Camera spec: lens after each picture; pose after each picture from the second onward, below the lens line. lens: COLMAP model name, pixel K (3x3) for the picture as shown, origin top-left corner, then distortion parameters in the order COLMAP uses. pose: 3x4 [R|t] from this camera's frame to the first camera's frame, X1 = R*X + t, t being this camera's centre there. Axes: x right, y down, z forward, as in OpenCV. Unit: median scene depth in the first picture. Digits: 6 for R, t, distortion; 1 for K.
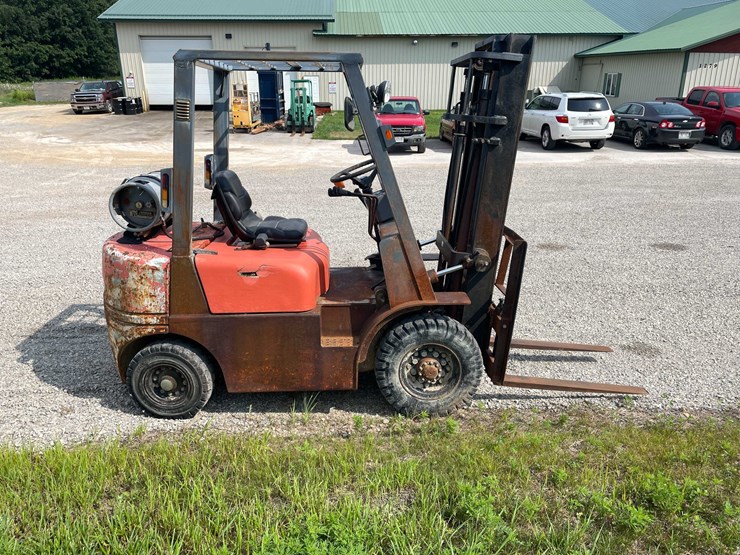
lens RADIAL K [[557.0, 0, 367.5], [0, 557.0, 277.8], [0, 0, 1]] dist [0.077158, -0.095129]
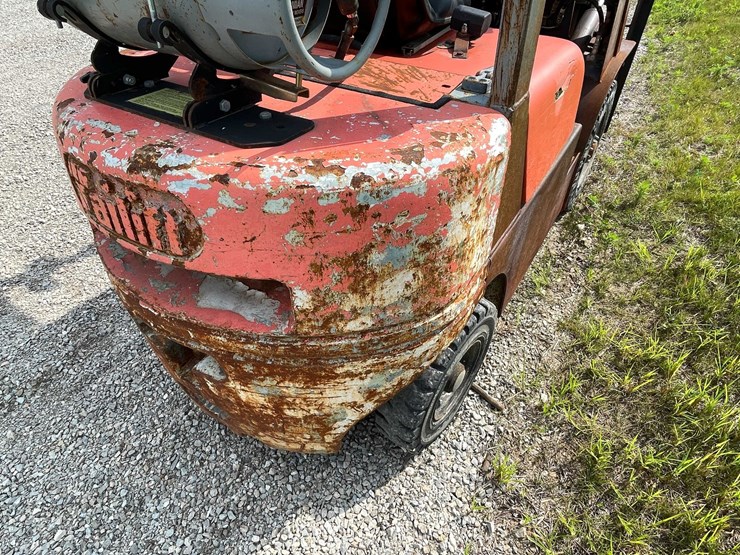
lens RADIAL K [[455.3, 0, 368.6], [0, 455.3, 275.6], [0, 0, 1]] dist [0.000087, -0.003909]
pose [[0.567507, -0.561421, 0.602281, -0.108872], [0.254011, 0.815183, 0.520534, -0.021231], [-0.783207, -0.142421, 0.605229, 0.152851]]
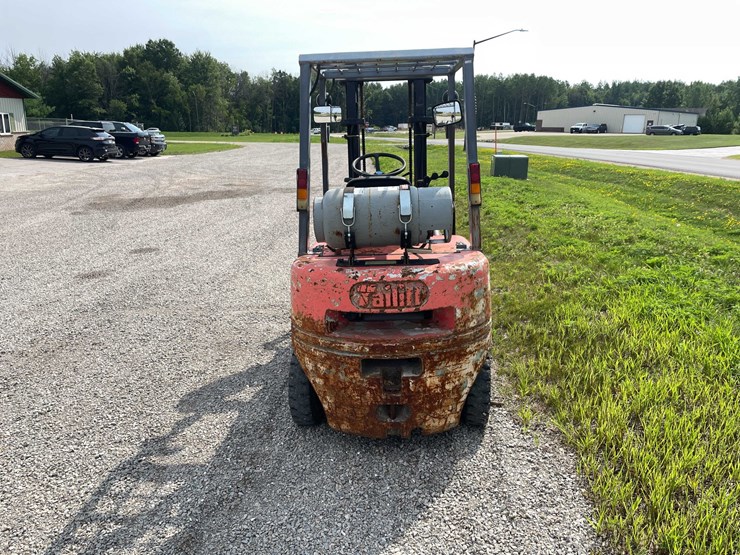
lens RADIAL K [[557.0, 0, 367.7], [0, 557.0, 276.7], [0, 0, 1]] dist [0.077158, -0.095129]
pose [[0.073906, -0.255715, 0.963923, -0.234904], [0.321666, 0.921019, 0.219670, -0.048608], [-0.943964, 0.293827, 0.150323, 0.182973]]
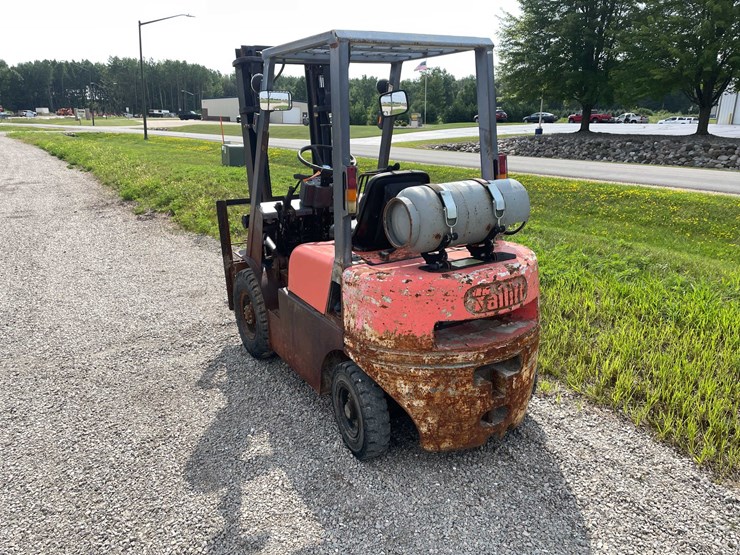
lens RADIAL K [[557.0, 0, 364.3], [0, 557.0, 279.0], [0, 0, 1]] dist [0.077158, -0.095129]
pose [[-0.469342, -0.248125, 0.847438, -0.195376], [0.273597, 0.871616, 0.406732, -0.080542], [-0.839561, 0.422753, -0.341200, 0.277612]]
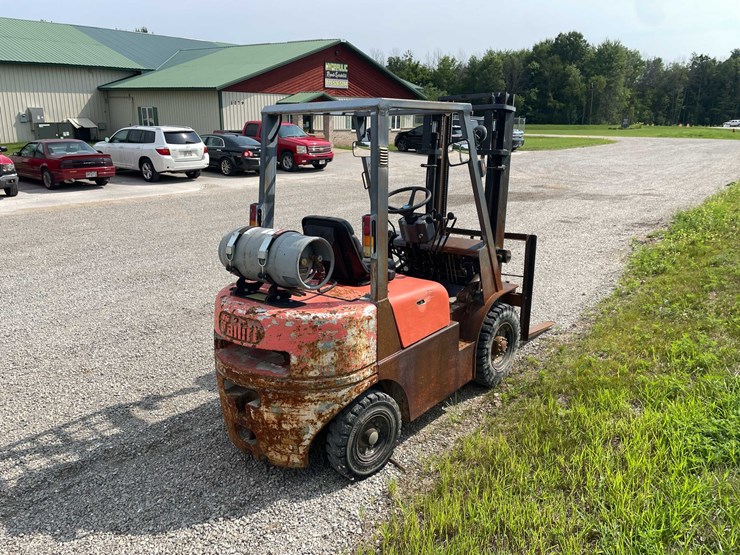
lens RADIAL K [[557.0, 0, 375.3], [0, 557.0, 274.3], [0, 0, 1]] dist [0.077158, -0.095129]
pose [[0.661273, -0.198000, 0.723543, -0.181902], [0.238450, 0.969992, 0.047513, -0.022907], [-0.711238, 0.141109, 0.688642, 0.055309]]
